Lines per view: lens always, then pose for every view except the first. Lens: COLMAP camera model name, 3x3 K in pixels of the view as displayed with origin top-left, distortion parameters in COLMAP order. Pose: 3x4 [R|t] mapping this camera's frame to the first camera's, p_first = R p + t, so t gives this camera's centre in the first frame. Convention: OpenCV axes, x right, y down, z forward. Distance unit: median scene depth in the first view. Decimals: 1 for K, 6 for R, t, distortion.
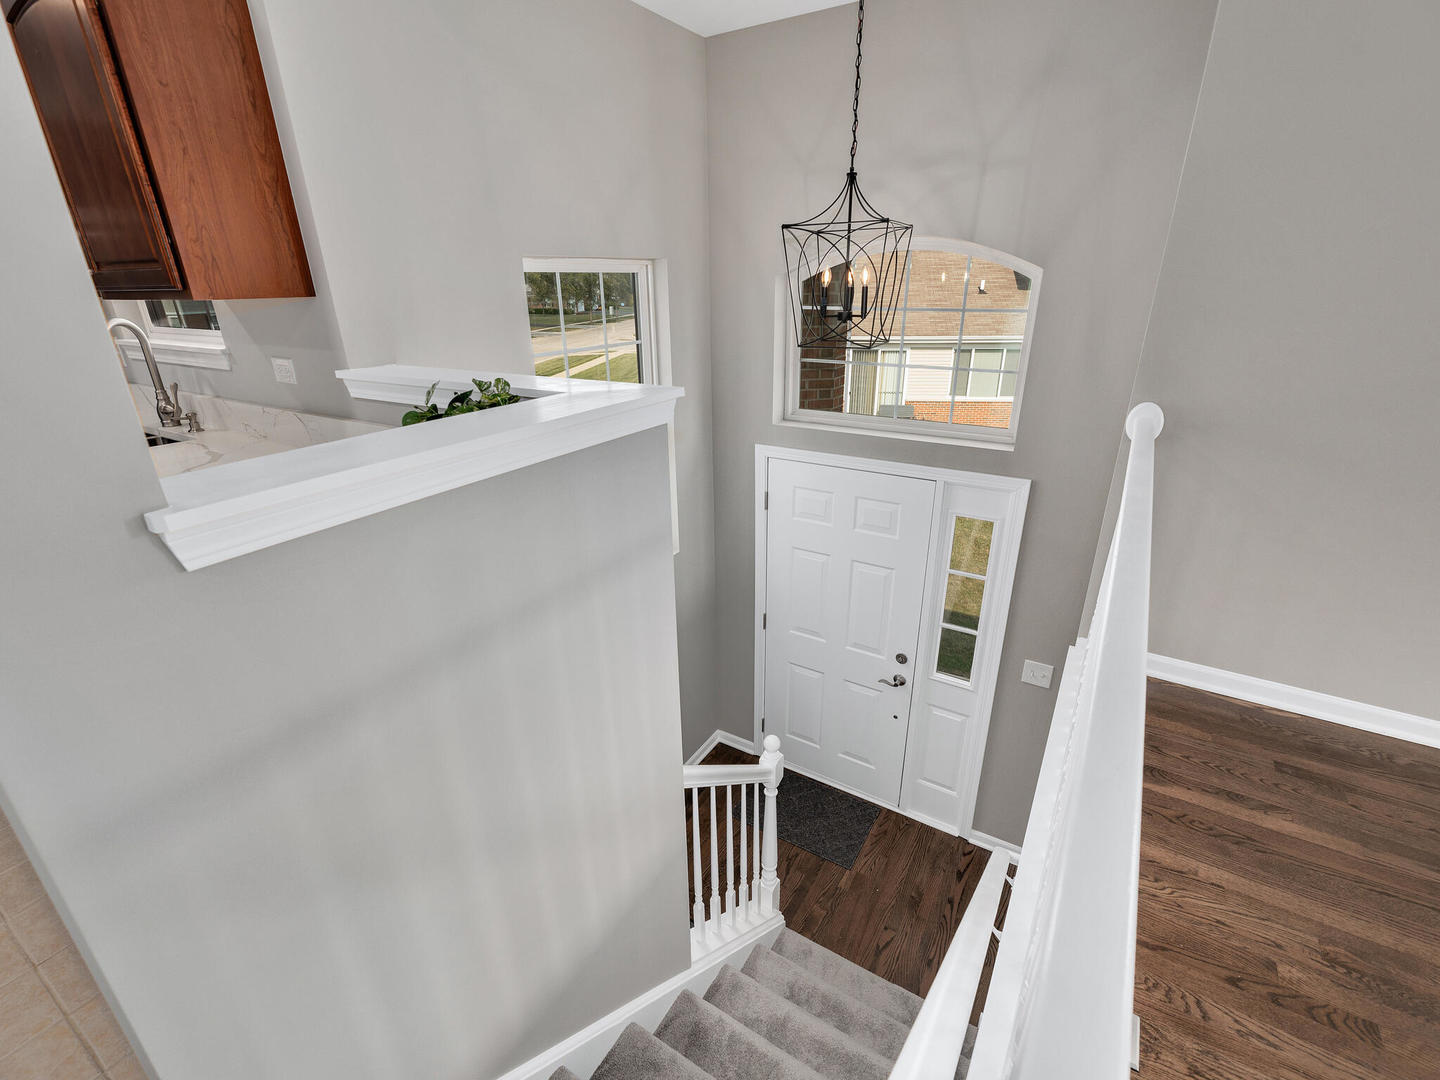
lens RADIAL K [[649.8, 0, 722.8], [0, 649.8, 546.2], [0, 0, 1]] dist [-0.000901, -0.000168]
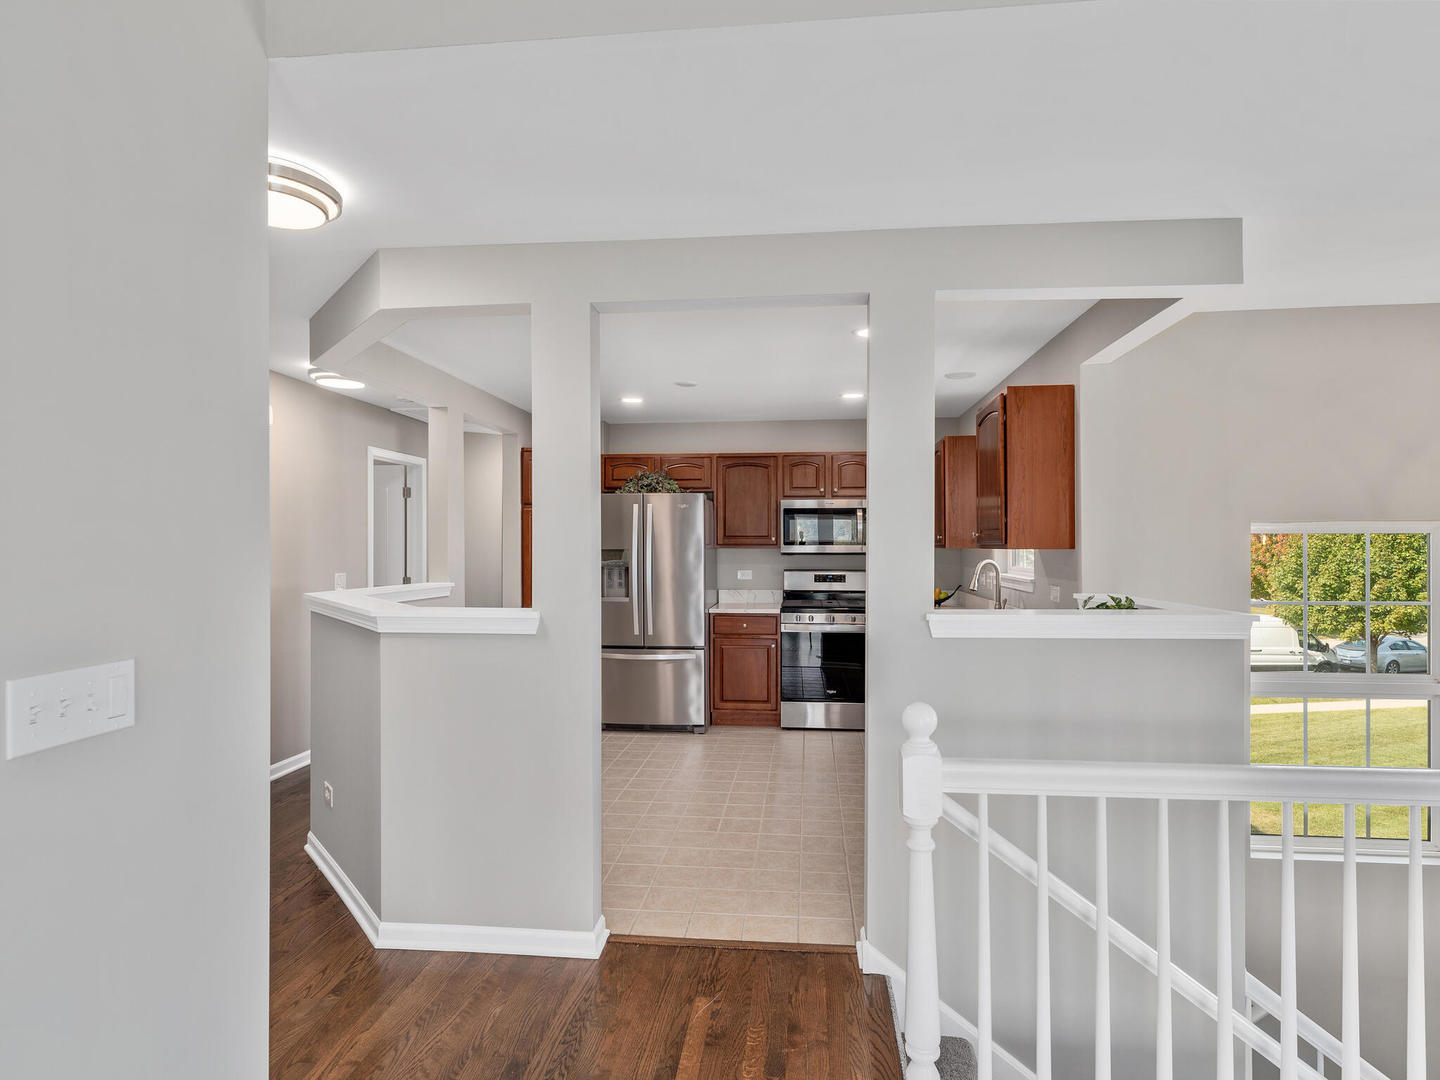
lens RADIAL K [[769.2, 0, 720.0], [0, 769.2, 540.0], [0, 0, 1]] dist [-0.000783, -0.000120]
pose [[0.429242, 0.001856, -0.903188, 0.583275], [-0.339115, 0.927166, -0.159260, 0.159558], [0.837109, 0.374646, 0.398608, -0.409241]]
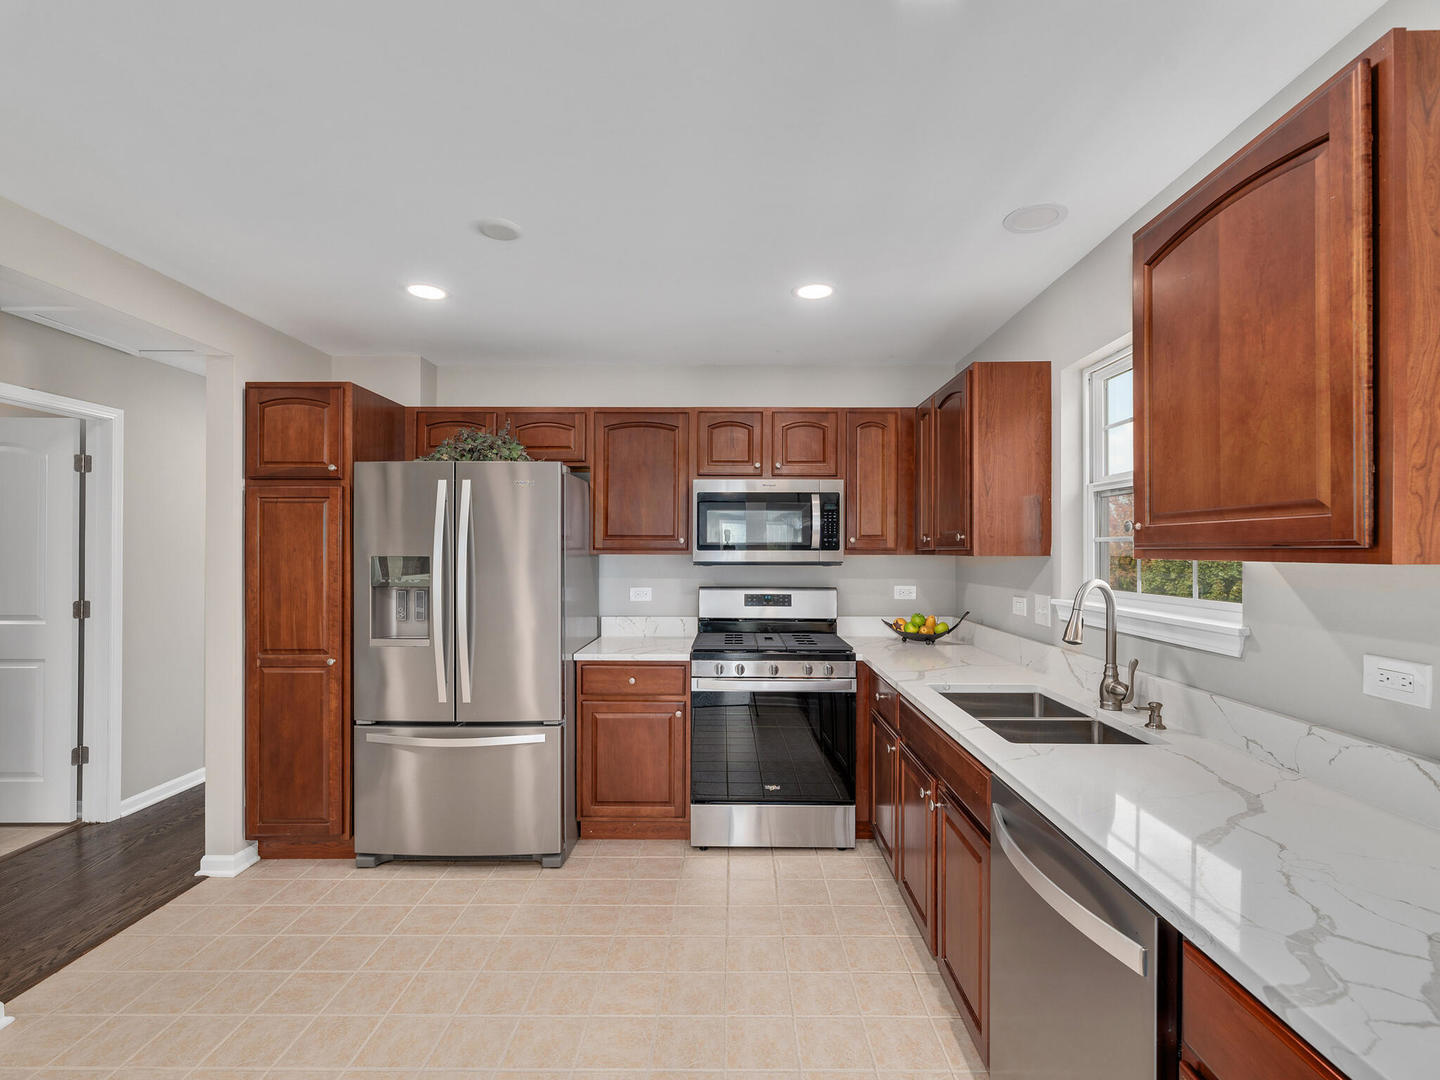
lens RADIAL K [[649.8, 0, 722.8], [0, 649.8, 546.2], [0, 0, 1]] dist [-0.000901, -0.000168]
pose [[0.513958, 0.003250, -0.857809, -0.447238], [-0.326087, 0.925664, -0.191869, -0.068496], [0.793419, 0.378333, 0.476812, 0.188426]]
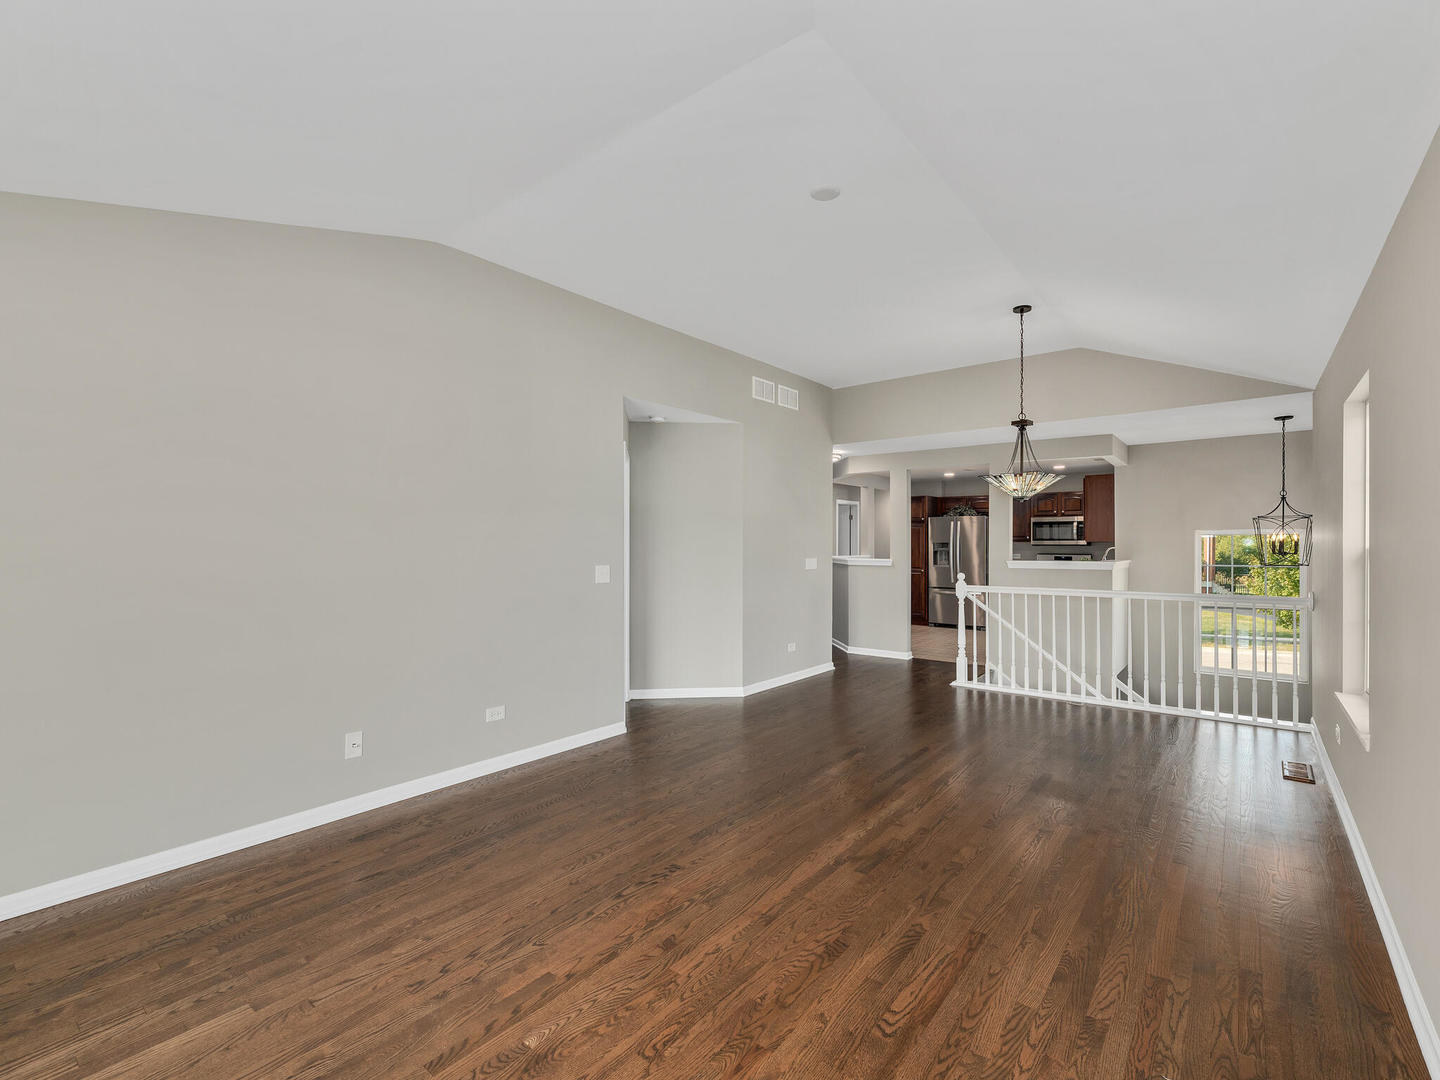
lens RADIAL K [[649.8, 0, 722.8], [0, 649.8, 546.2], [0, 0, 1]] dist [-0.000901, -0.000168]
pose [[-0.123013, 0.014450, -0.992300, 2.897771], [-0.366930, 0.928375, 0.059007, 0.227224], [0.922079, 0.371364, -0.108900, -0.608446]]
